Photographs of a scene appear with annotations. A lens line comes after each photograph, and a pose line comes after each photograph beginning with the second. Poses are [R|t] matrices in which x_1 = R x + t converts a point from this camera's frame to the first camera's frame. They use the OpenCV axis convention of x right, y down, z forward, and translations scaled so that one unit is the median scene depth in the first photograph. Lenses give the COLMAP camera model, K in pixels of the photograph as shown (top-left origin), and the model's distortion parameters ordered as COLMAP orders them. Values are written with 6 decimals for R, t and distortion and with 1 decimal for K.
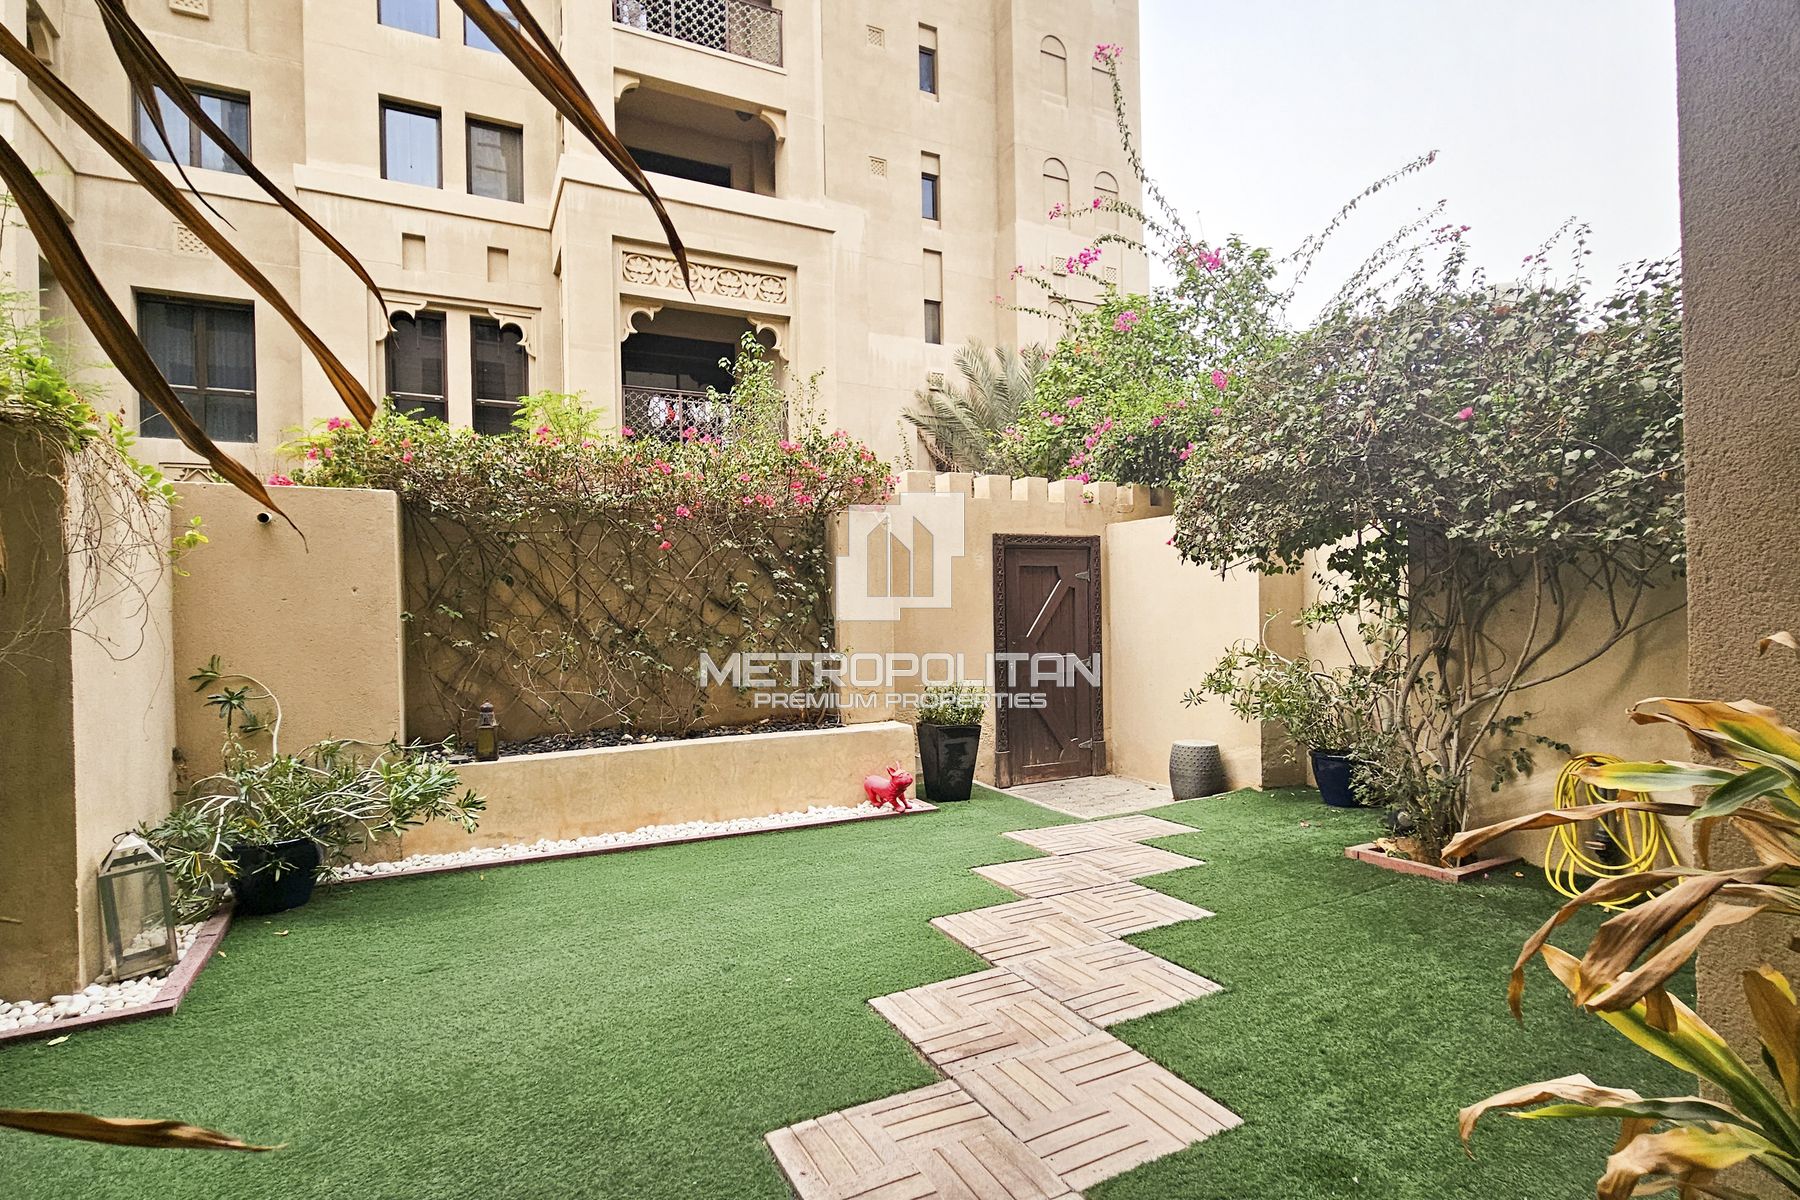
lens RADIAL K [[867.0, 0, 893.5], [0, 867.0, 614.5], [0, 0, 1]] dist [-0.002944, 0.000092]
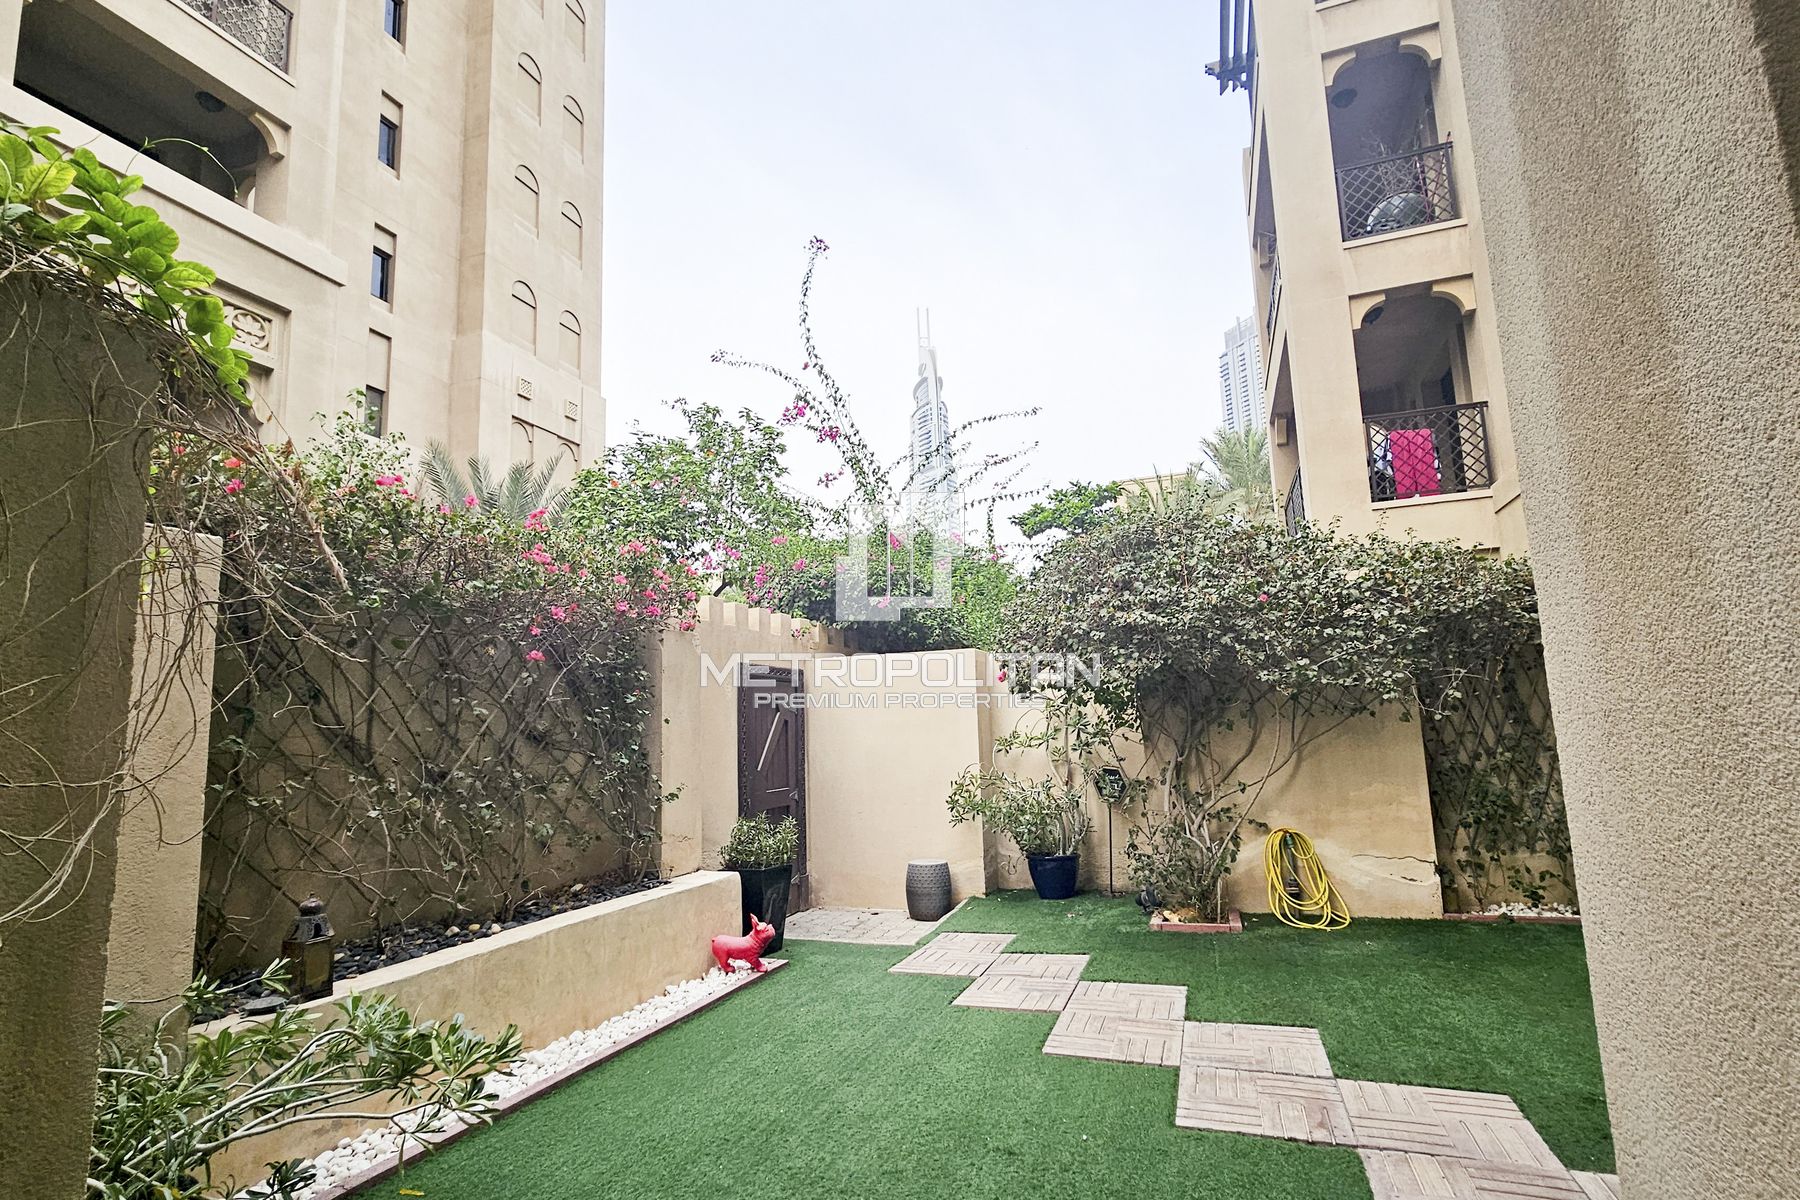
lens RADIAL K [[867.0, 0, 896.1], [0, 867.0, 612.6], [0, 0, 1]] dist [-0.002944, 0.000092]
pose [[0.731747, 0.089028, 0.675737, -0.451431], [0.022590, 0.987720, -0.154594, 0.005397], [-0.681202, 0.128388, 0.720750, 0.196025]]
